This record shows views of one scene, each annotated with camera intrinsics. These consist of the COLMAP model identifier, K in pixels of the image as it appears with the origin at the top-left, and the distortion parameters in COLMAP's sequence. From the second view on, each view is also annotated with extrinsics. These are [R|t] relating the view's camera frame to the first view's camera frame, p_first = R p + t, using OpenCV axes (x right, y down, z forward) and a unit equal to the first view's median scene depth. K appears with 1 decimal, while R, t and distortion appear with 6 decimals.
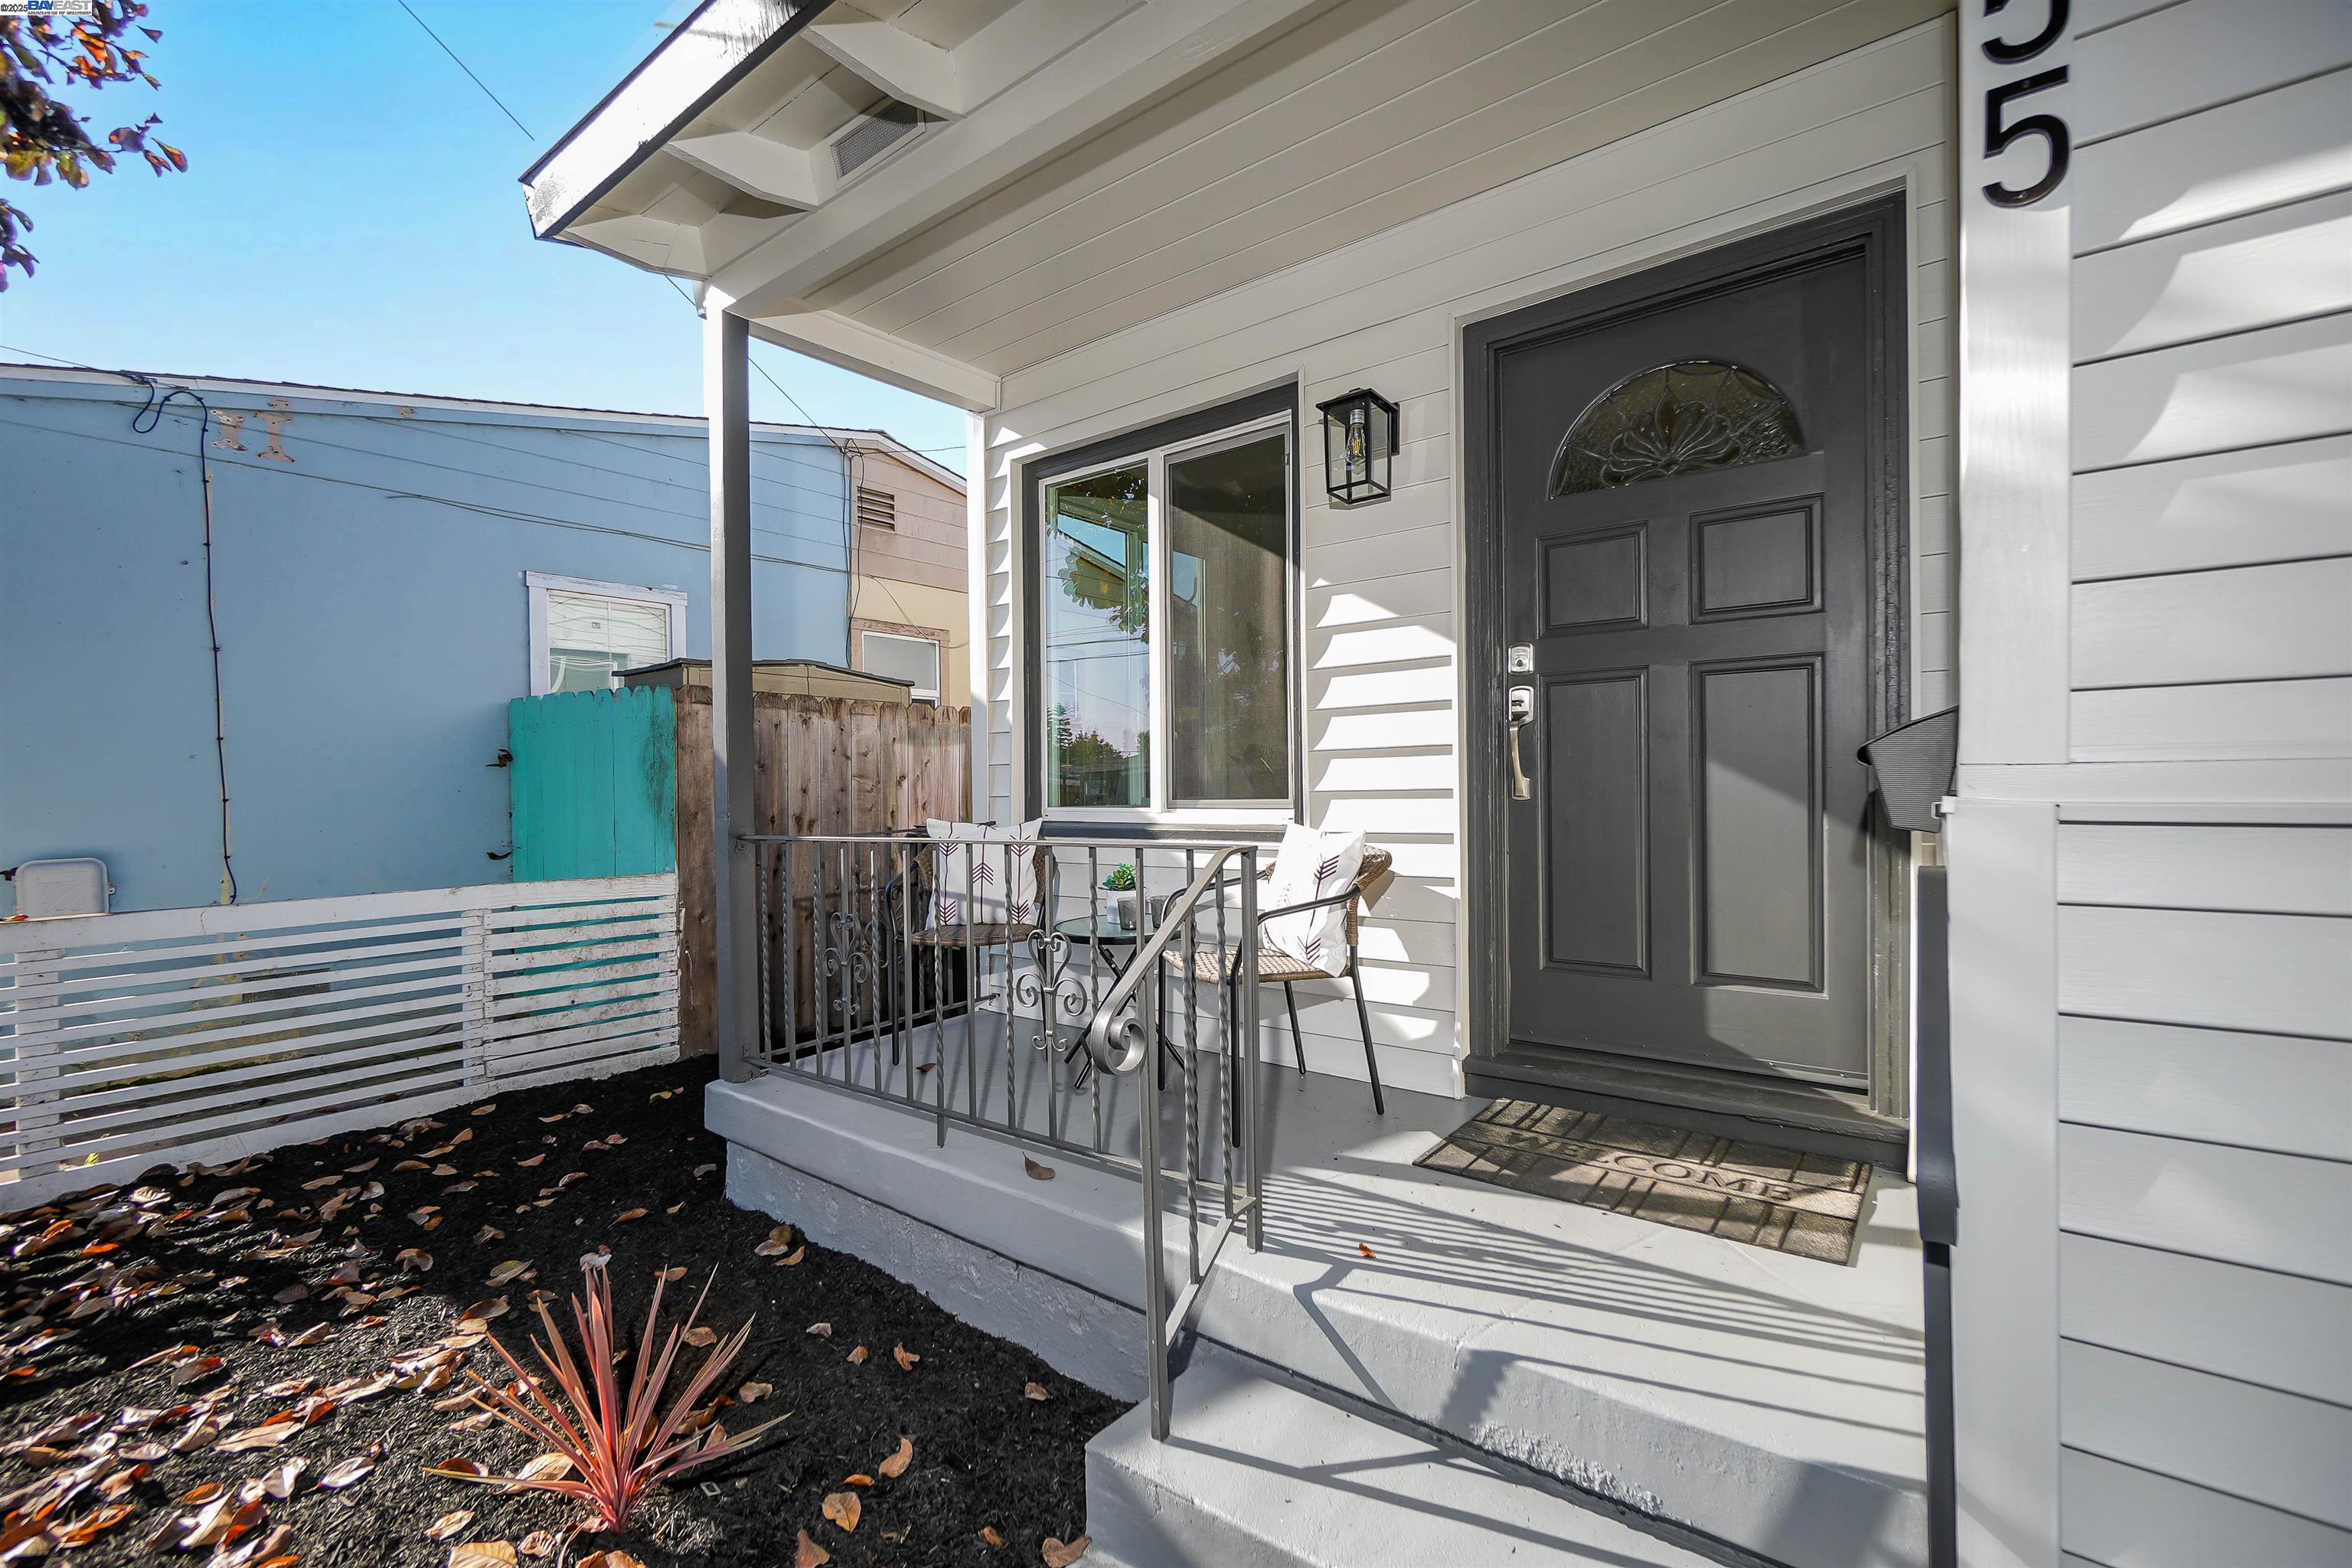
lens RADIAL K [[1018.9, 0, 1163.0], [0, 1018.9, 798.2], [0, 0, 1]] dist [0.000171, 0.000257]
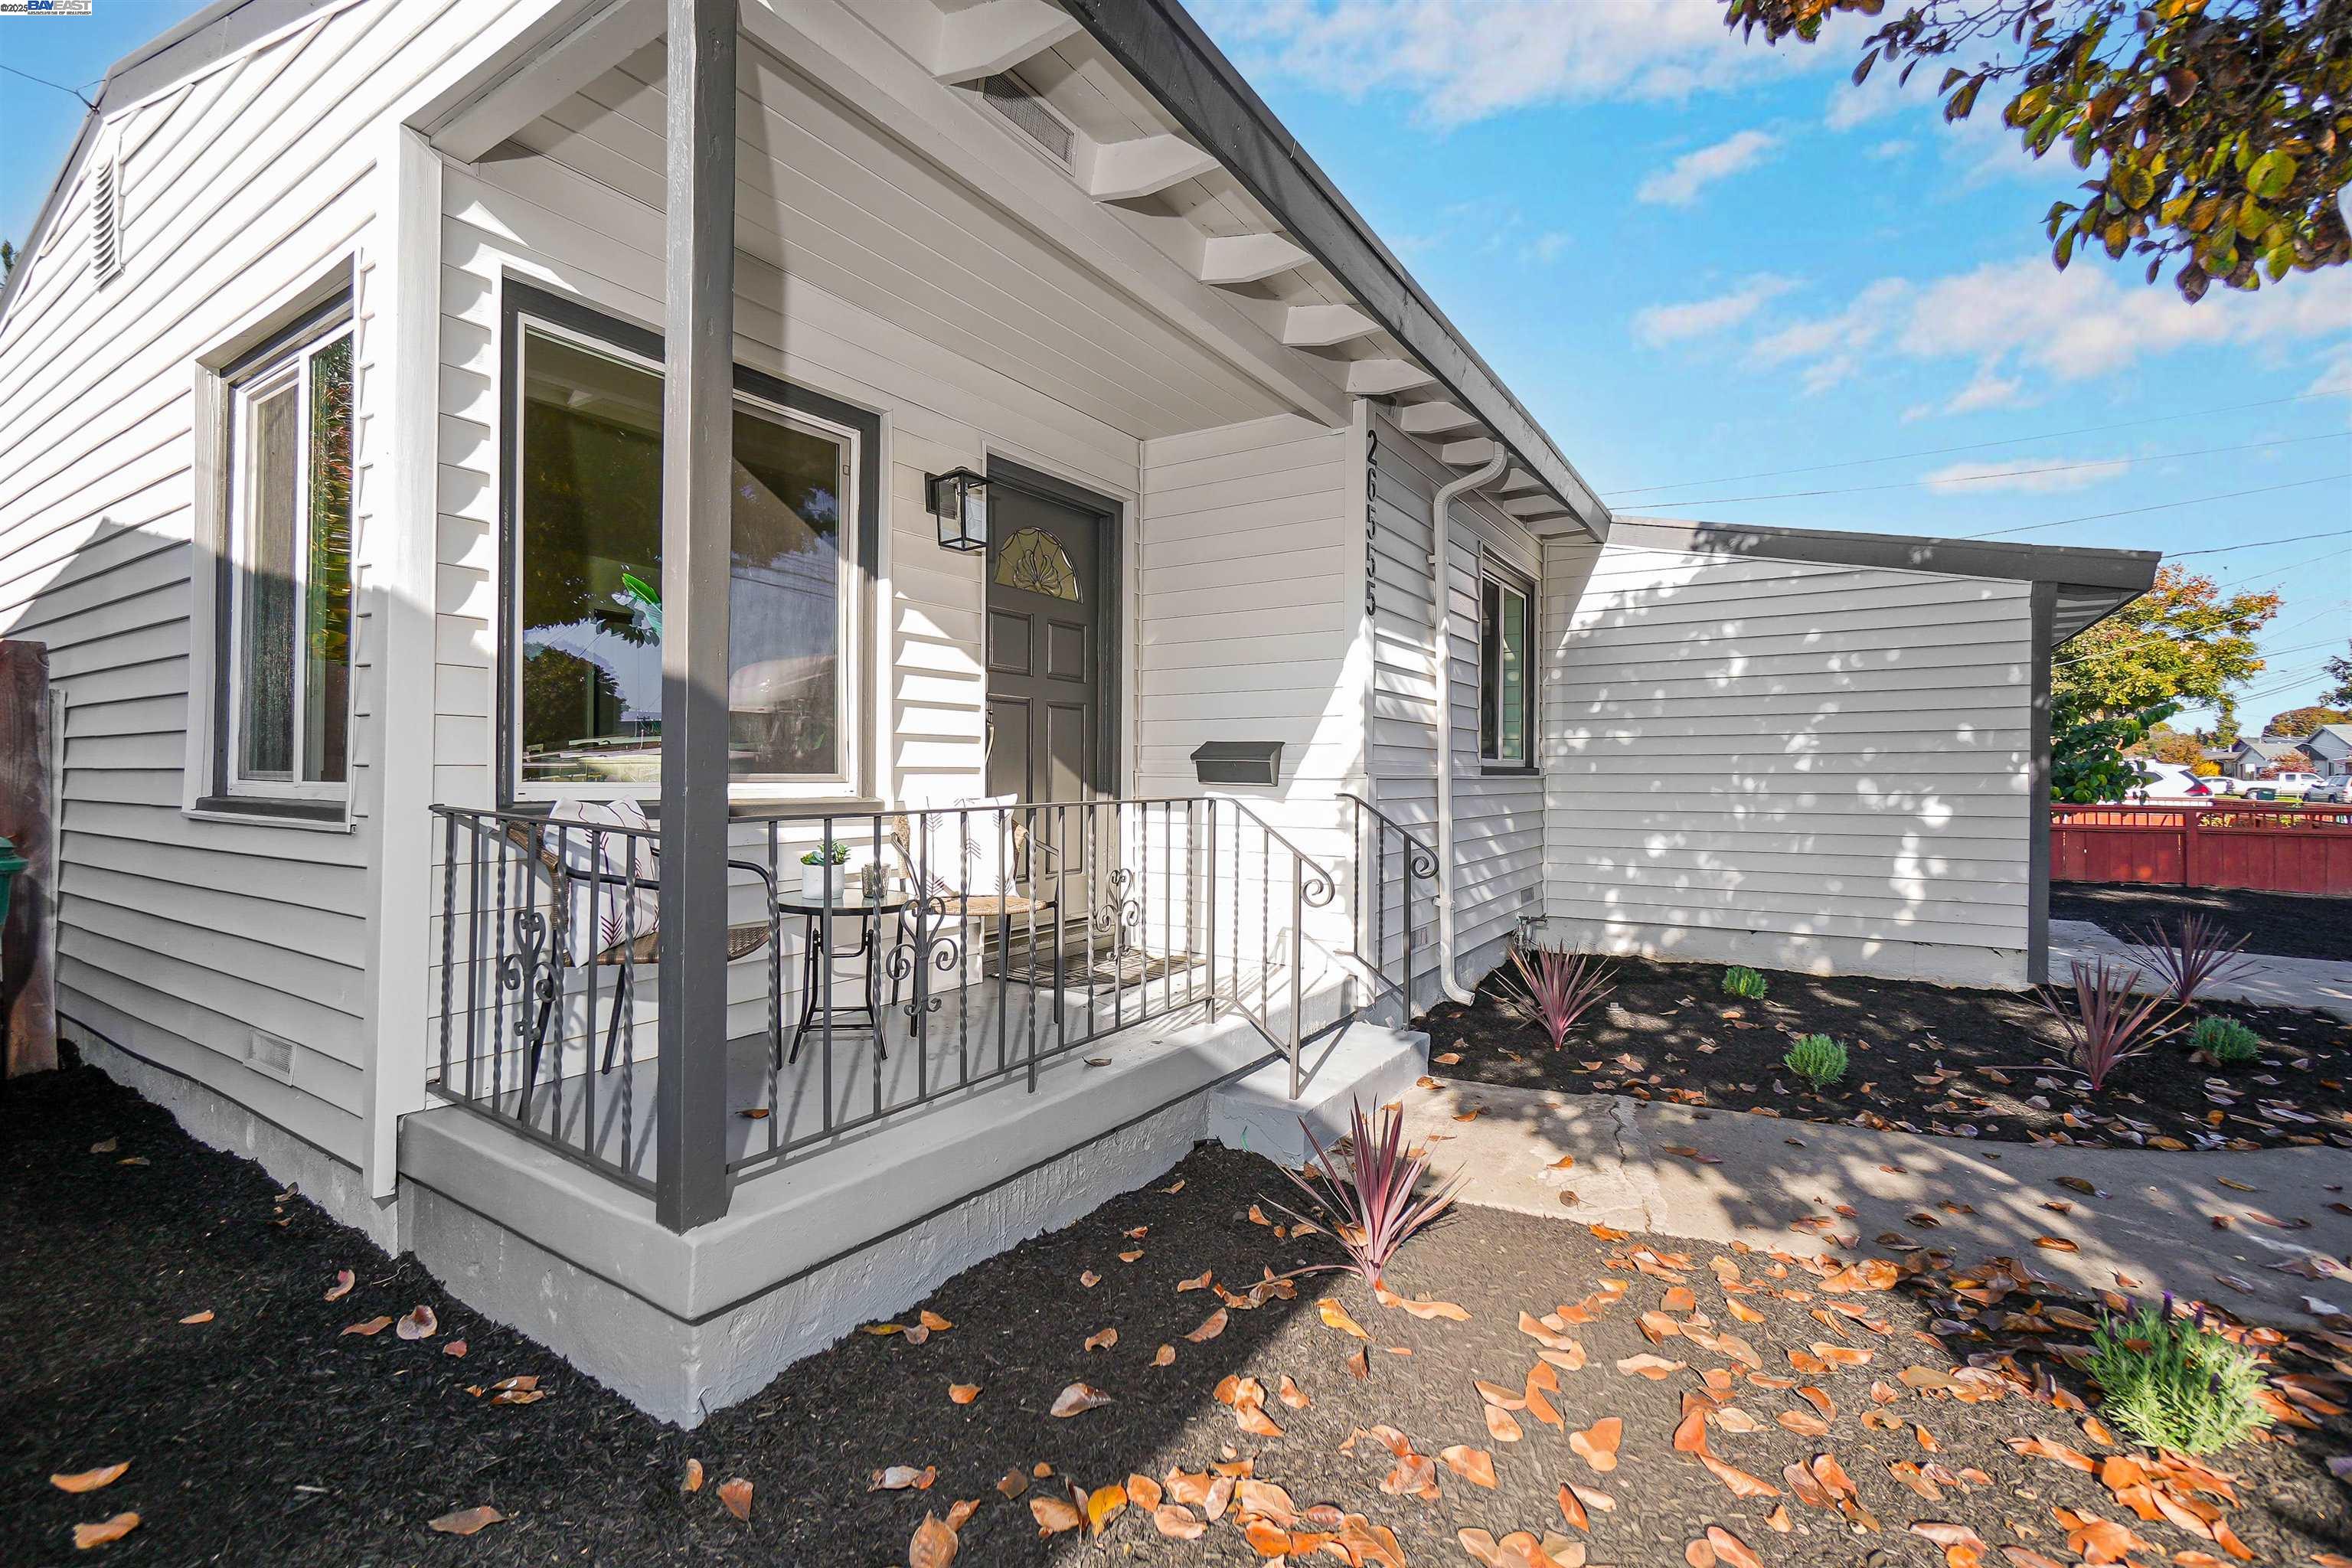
lens RADIAL K [[1034.0, 0, 1171.7], [0, 1034.0, 768.8], [0, 0, 1]] dist [-0.002331, 0.000011]
pose [[-0.092438, 0.020968, 0.995498, -0.981343], [0.006317, 0.999770, -0.020471, 0.019544], [-0.995698, 0.004396, -0.092549, 0.711909]]
